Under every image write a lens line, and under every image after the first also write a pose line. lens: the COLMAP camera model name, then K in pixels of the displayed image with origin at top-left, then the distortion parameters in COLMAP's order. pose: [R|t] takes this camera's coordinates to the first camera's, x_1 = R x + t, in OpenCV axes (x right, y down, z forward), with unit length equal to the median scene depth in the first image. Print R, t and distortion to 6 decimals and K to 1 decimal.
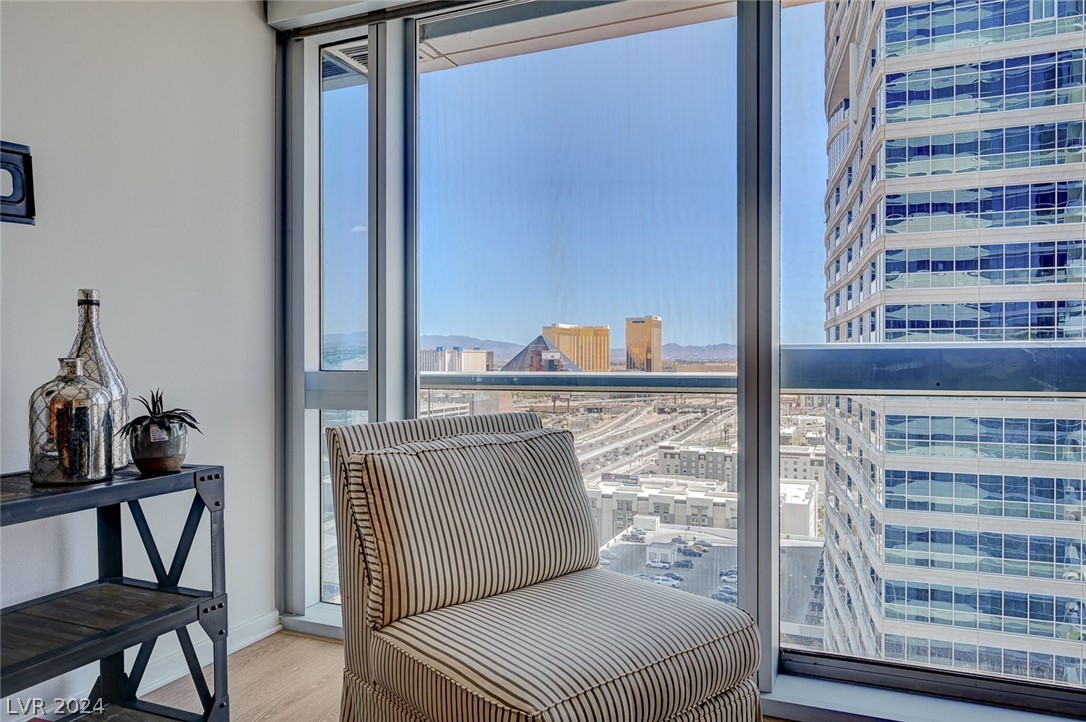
lens RADIAL K [[767.6, 0, 543.0], [0, 767.6, 361.0], [0, 0, 1]] dist [0.001826, 0.001794]
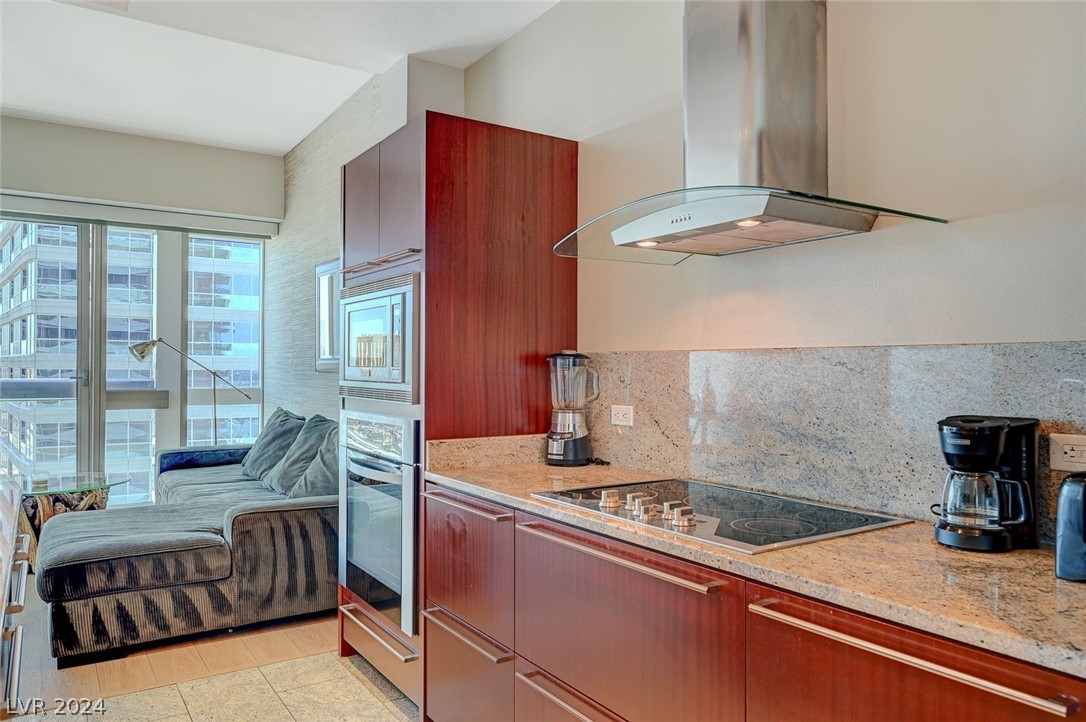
lens RADIAL K [[753.2, 0, 543.0], [0, 753.2, 361.0], [0, 0, 1]] dist [-0.002387, -0.001065]
pose [[0.540593, 0.008587, 0.841240, -0.498749], [-0.001116, 0.999954, -0.009490, -0.066272], [-0.841283, 0.004191, 0.540578, -1.874385]]
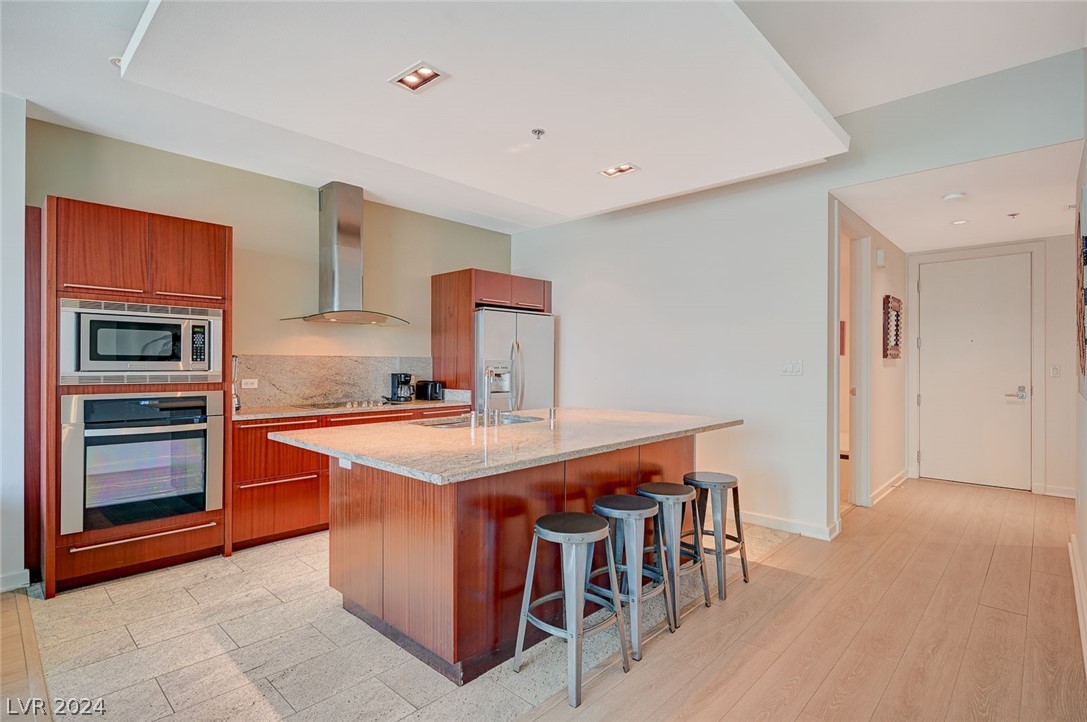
lens RADIAL K [[536.8, 0, 542.6], [0, 536.8, 364.4], [0, 0, 1]] dist [0.001723, 0.000134]
pose [[-0.943348, -0.001305, 0.331804, -0.973737], [-0.000474, 0.999997, 0.002584, -0.064484], [-0.331806, 0.002280, -0.943345, -0.030639]]
